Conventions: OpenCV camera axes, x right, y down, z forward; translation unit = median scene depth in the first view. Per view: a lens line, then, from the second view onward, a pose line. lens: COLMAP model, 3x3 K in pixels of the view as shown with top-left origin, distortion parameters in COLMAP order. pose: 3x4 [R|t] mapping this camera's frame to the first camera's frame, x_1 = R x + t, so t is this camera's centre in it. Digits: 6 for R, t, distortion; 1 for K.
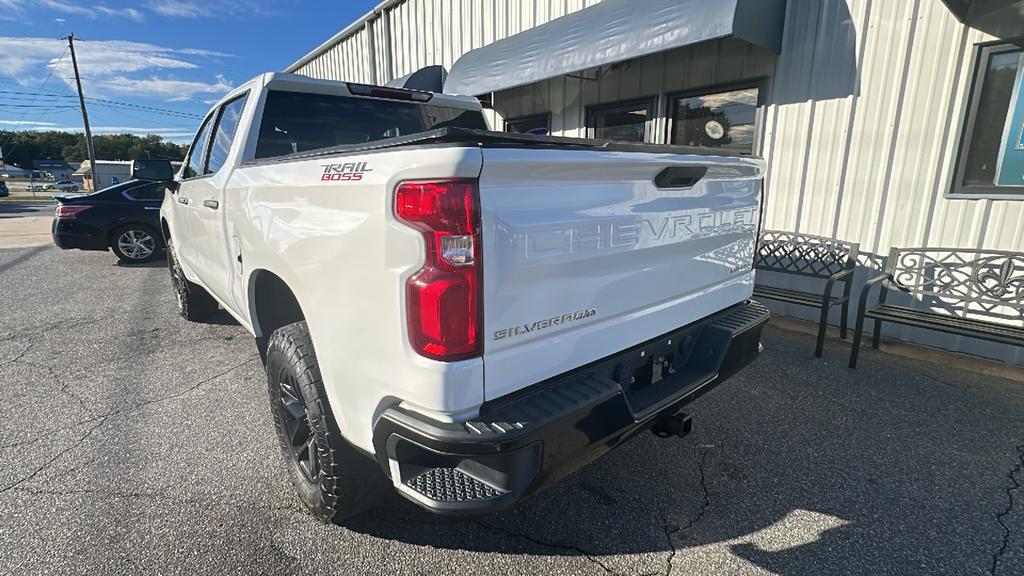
lens RADIAL K [[467.6, 0, 512.0], [0, 467.6, 288.0], [0, 0, 1]] dist [0.000336, 0.000288]
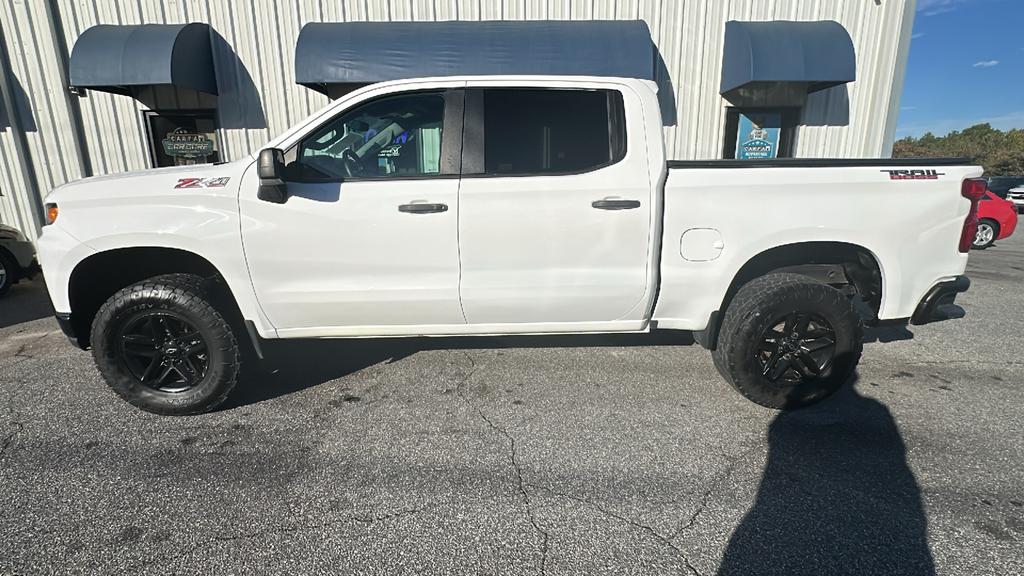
lens RADIAL K [[467.6, 0, 512.0], [0, 467.6, 288.0], [0, 0, 1]] dist [0.000336, 0.000288]
pose [[0.630196, -0.192426, 0.752214, -1.263645], [0.178133, 0.978794, 0.101150, -0.118094], [-0.755726, 0.070249, 0.651109, 0.429708]]
